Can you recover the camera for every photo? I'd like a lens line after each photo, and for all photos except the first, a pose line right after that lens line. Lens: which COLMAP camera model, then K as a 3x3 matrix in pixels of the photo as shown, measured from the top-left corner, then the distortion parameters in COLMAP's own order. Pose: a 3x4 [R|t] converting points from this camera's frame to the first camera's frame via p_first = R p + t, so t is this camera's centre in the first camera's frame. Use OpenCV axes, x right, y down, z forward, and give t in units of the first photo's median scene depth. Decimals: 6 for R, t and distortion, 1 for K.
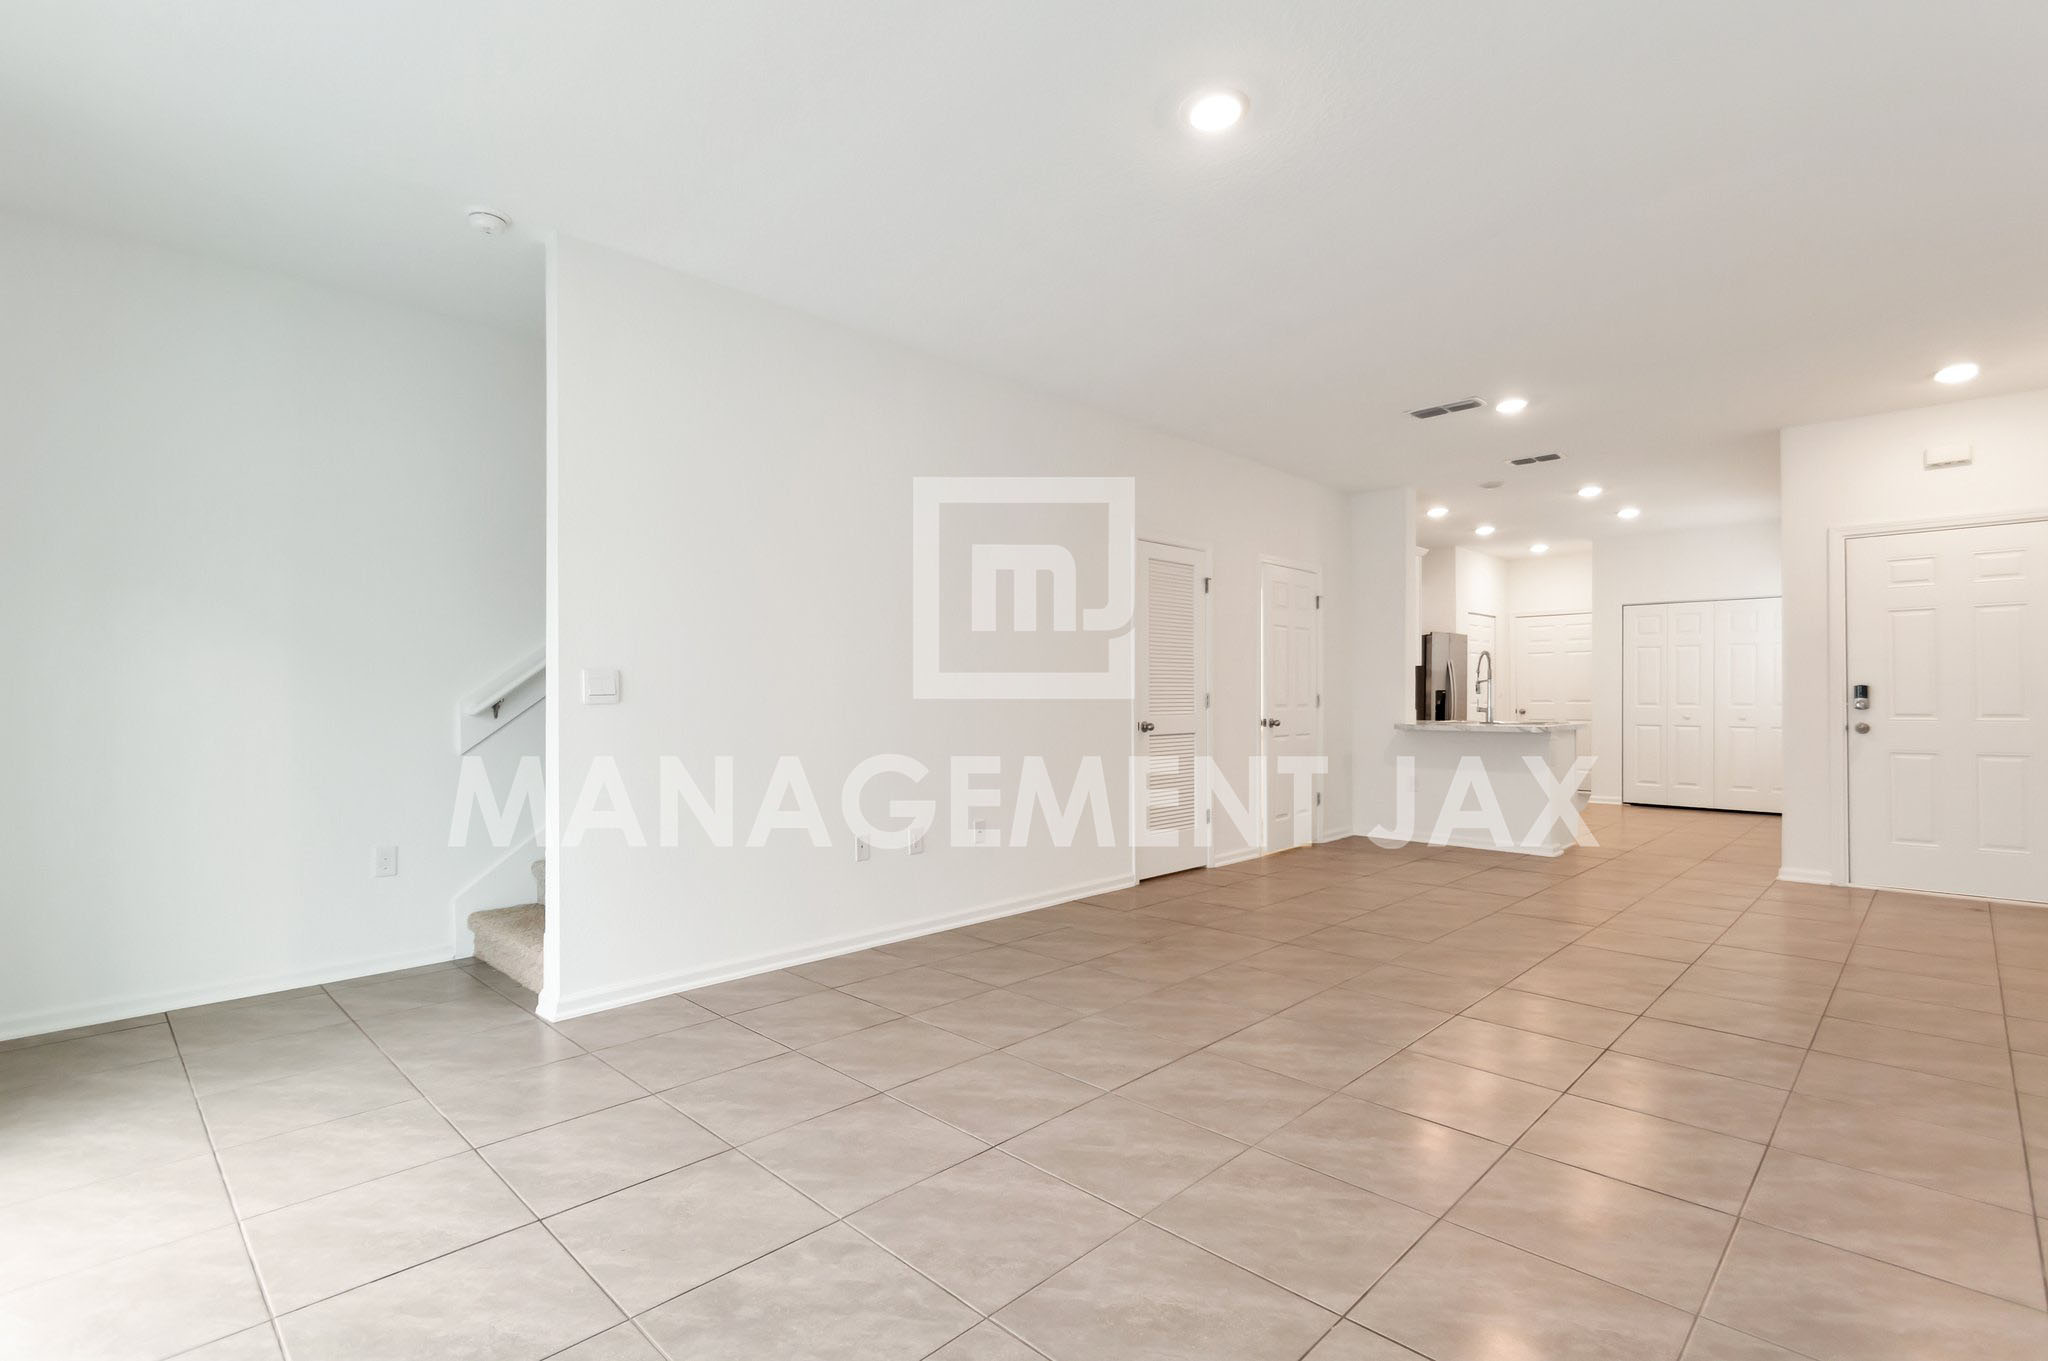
lens RADIAL K [[953.5, 0, 1020.9], [0, 953.5, 694.5], [0, 0, 1]] dist [-0.000960, -0.000469]
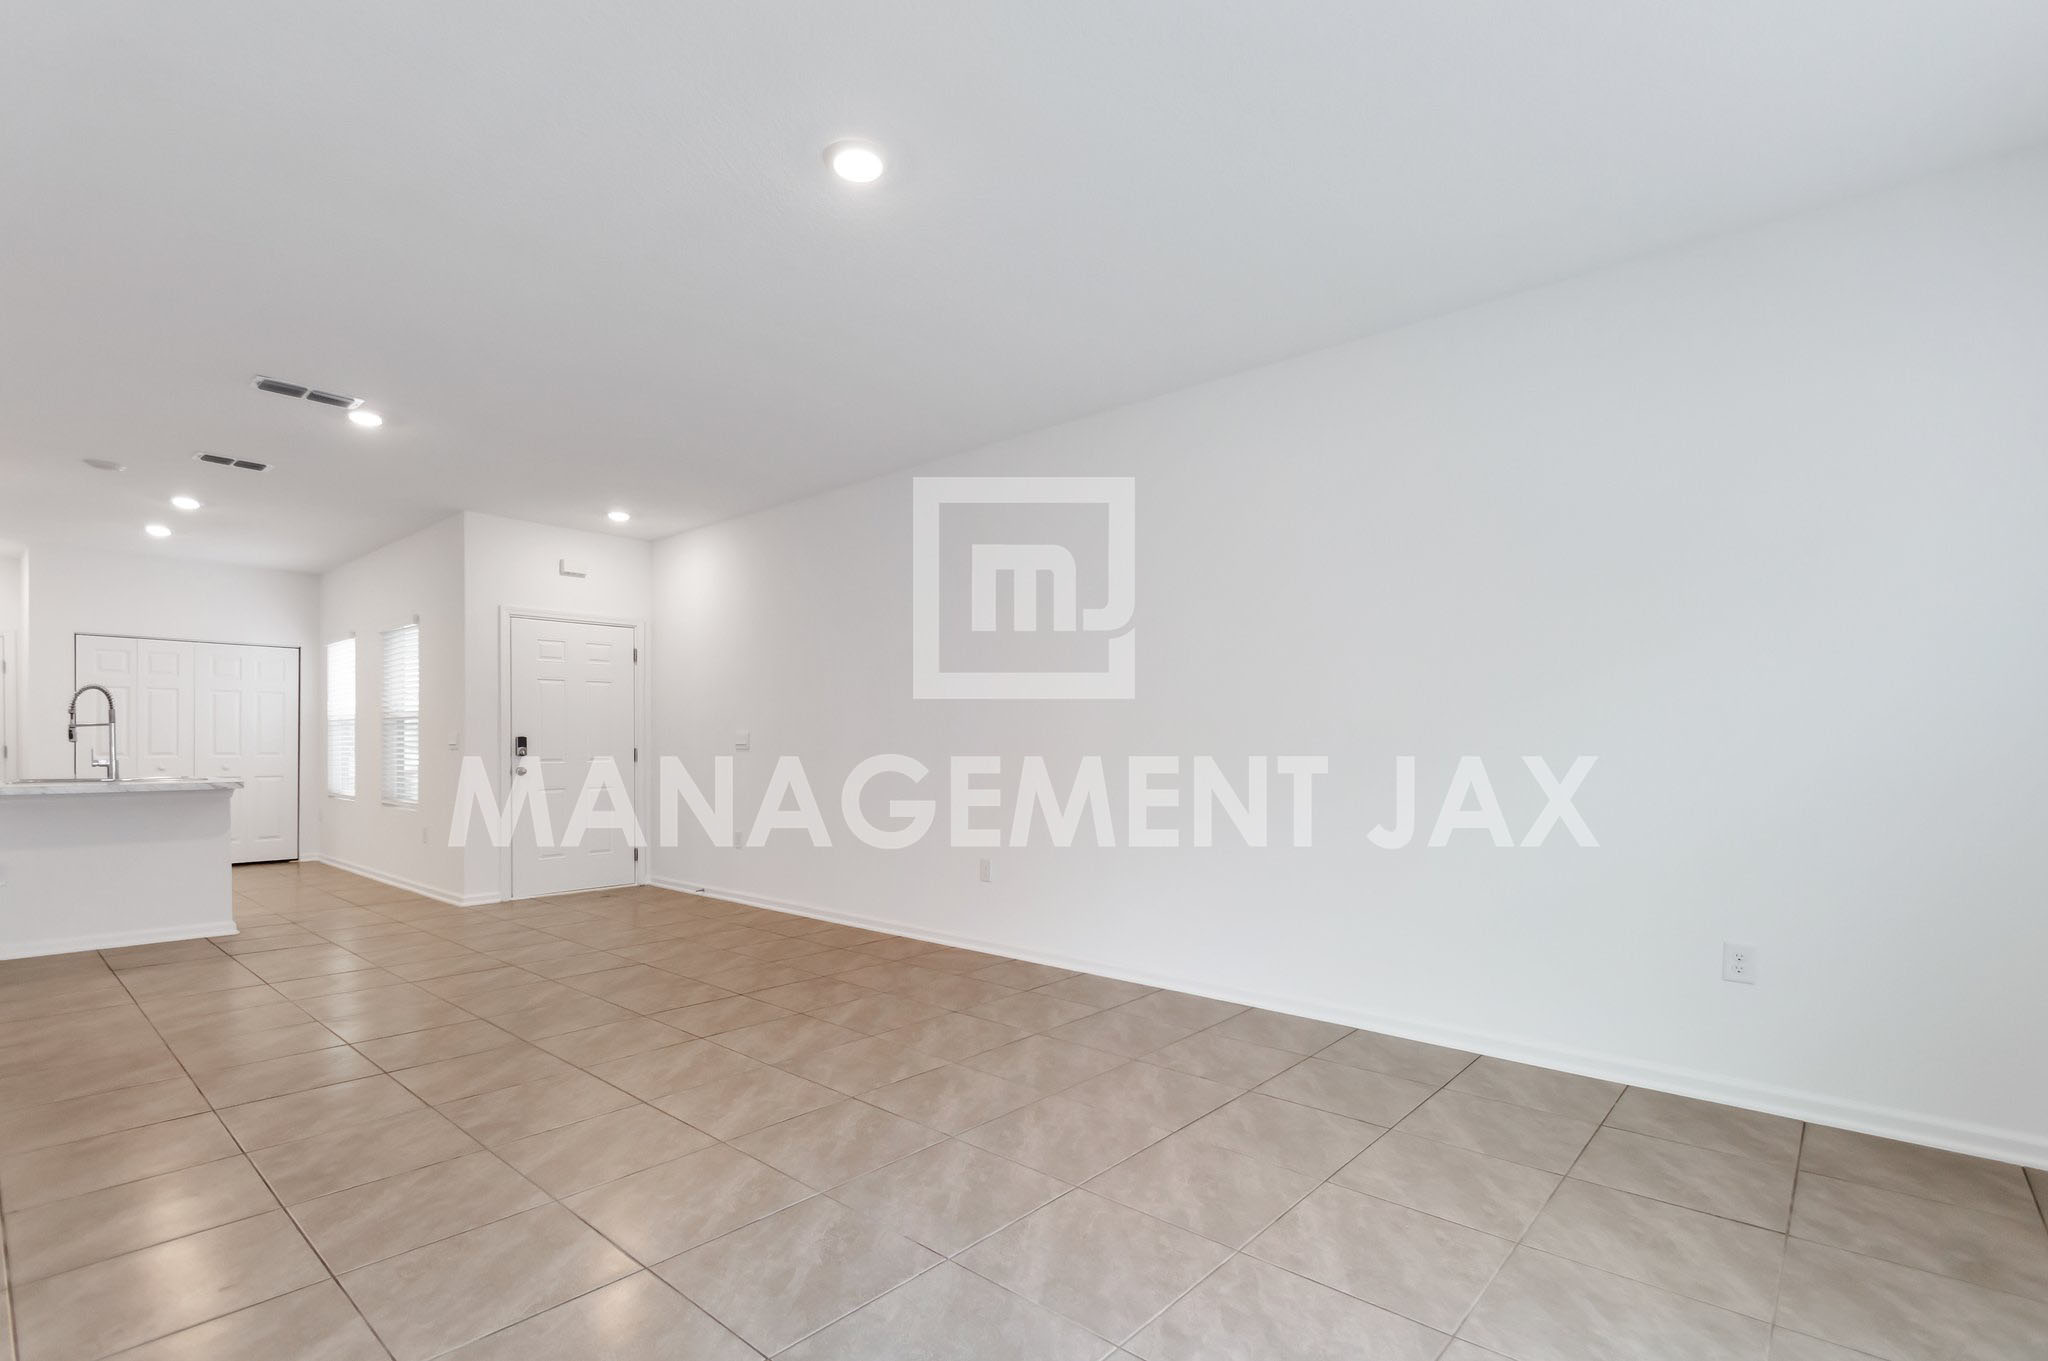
lens RADIAL K [[950.0, 0, 1020.9], [0, 950.0, 738.0], [0, 0, 1]] dist [-0.001215, -0.000157]
pose [[-0.061582, 0.009476, 0.998057, -0.517663], [-0.002193, 0.999951, -0.009629, 0.003192], [-0.998100, -0.002782, -0.061558, 0.565298]]
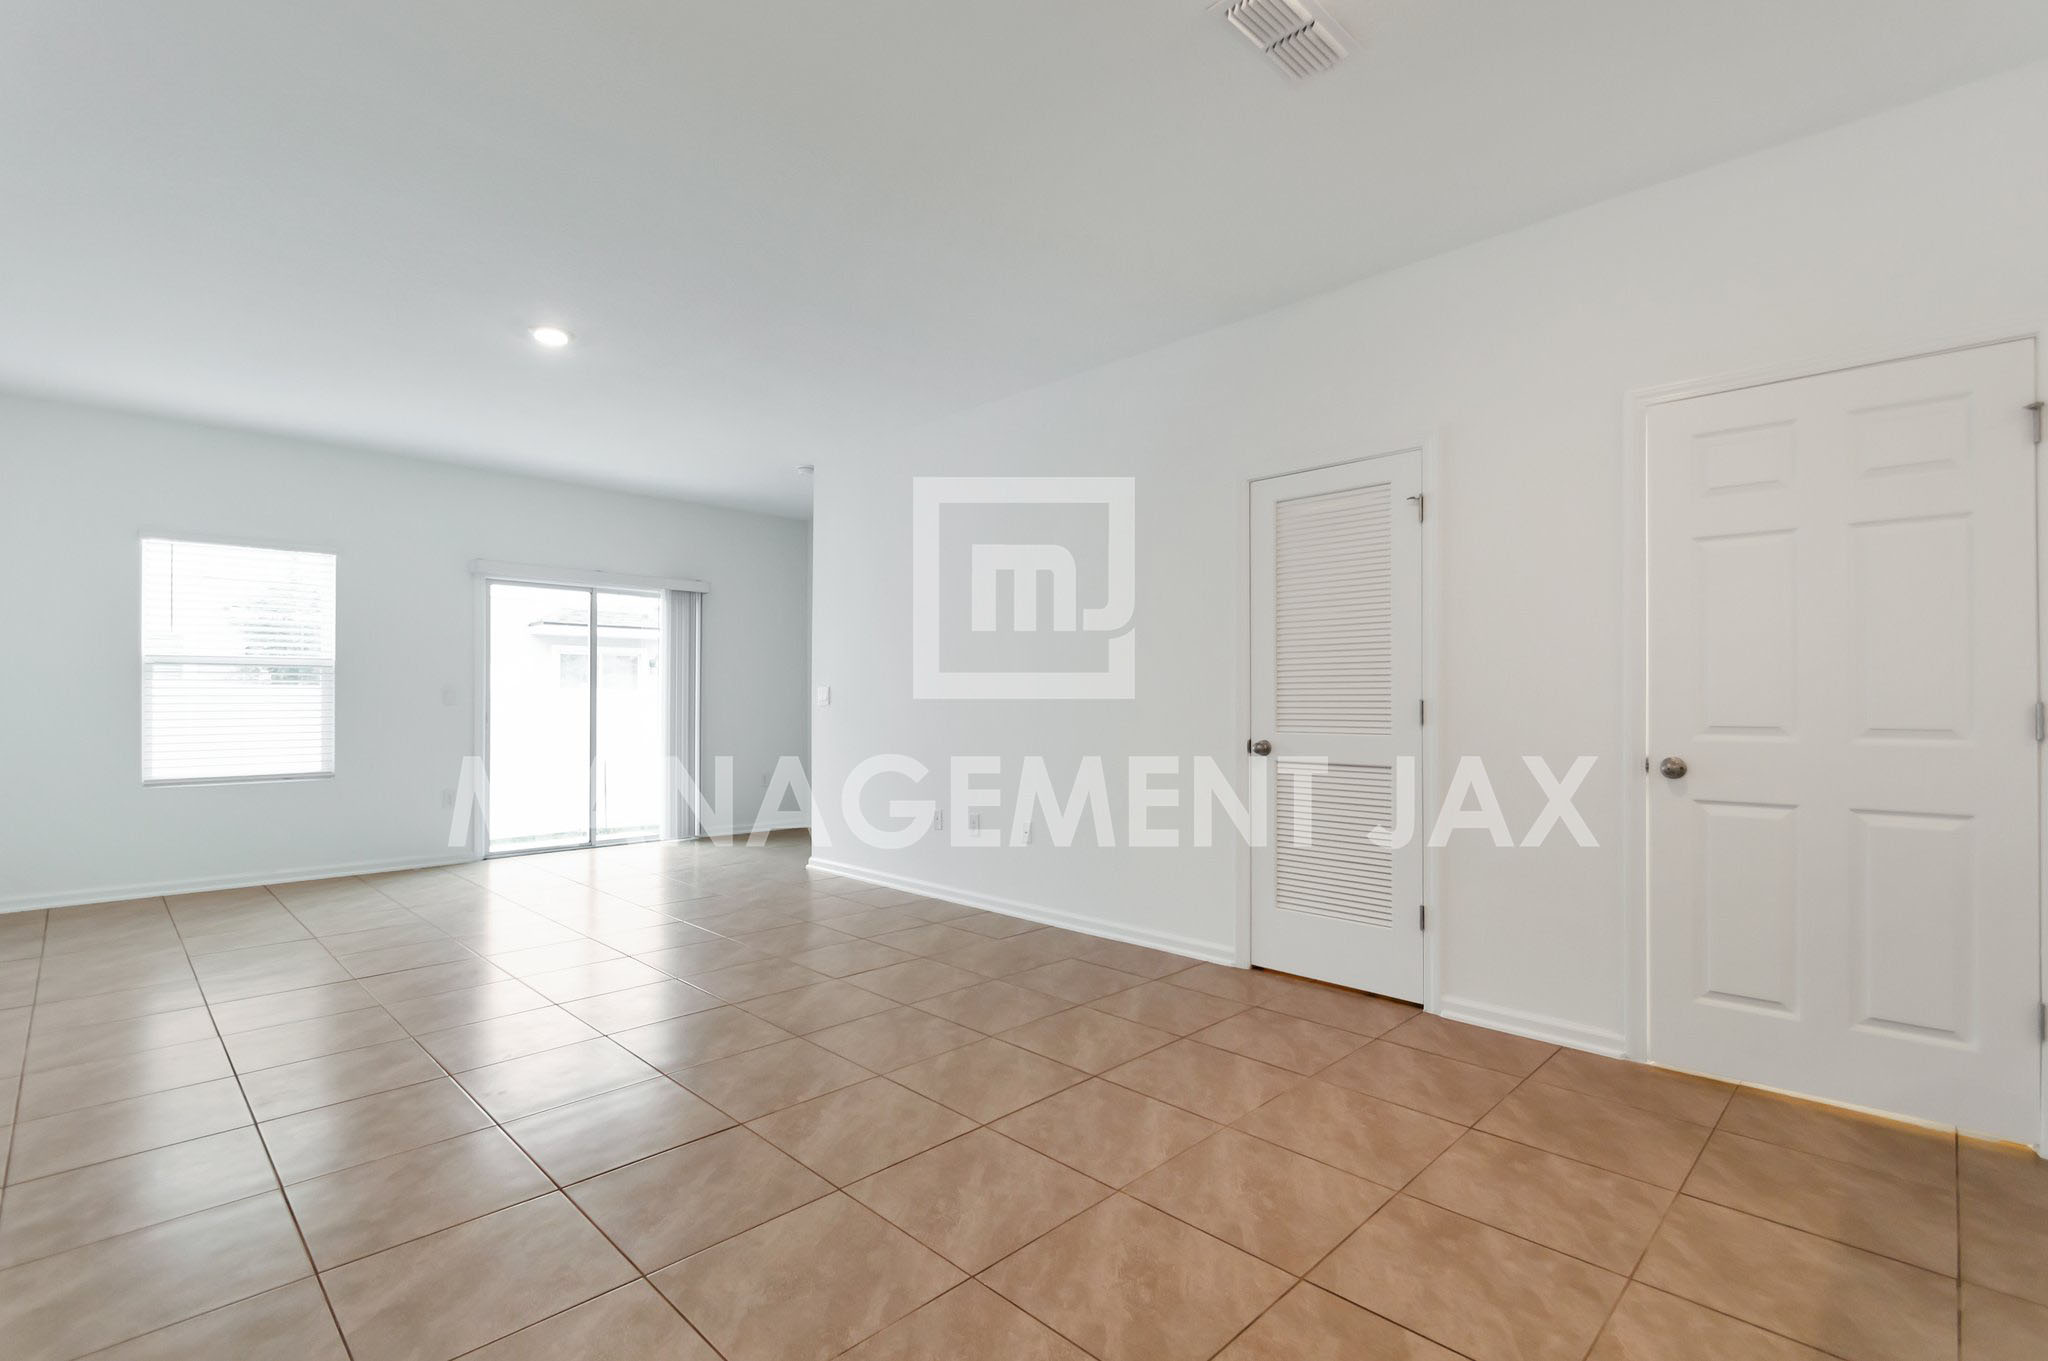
lens RADIAL K [[953.5, 0, 1020.9], [0, 953.5, 694.5], [0, 0, 1]] dist [-0.000960, -0.000469]
pose [[0.023297, 0.002802, -0.999725, 1.086423], [-0.011257, 0.999933, 0.002540, -0.004184], [0.999665, 0.011195, 0.023327, 1.077813]]
